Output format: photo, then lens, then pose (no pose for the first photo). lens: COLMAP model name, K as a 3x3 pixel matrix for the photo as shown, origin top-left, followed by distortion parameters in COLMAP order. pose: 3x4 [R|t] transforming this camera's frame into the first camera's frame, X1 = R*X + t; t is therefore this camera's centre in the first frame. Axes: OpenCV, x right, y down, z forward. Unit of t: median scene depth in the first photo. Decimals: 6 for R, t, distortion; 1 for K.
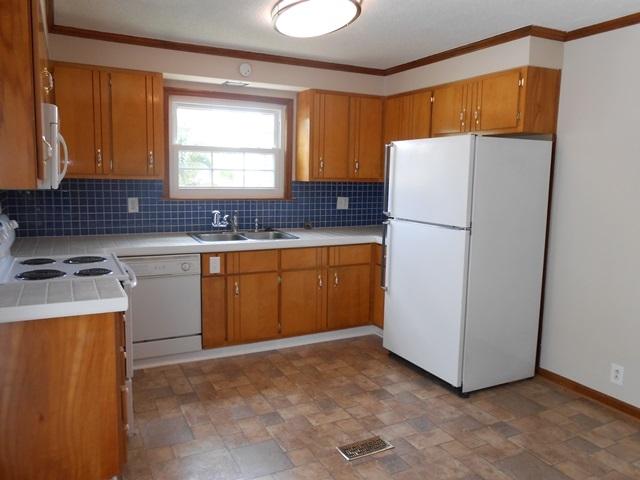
lens RADIAL K [[497.5, 0, 319.7], [0, 497.5, 241.5], [0, 0, 1]] dist [-0.038002, 0.007199]
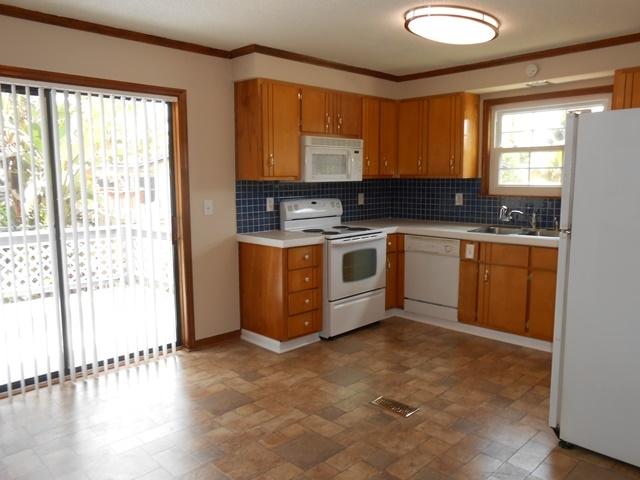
lens RADIAL K [[497.5, 0, 319.7], [0, 497.5, 241.5], [0, 0, 1]] dist [-0.038002, 0.007199]
pose [[0.299137, 0.103041, -0.948630, 0.771431], [-0.104364, 0.991721, 0.074811, -0.026224], [0.948486, 0.076624, 0.307415, 0.308683]]
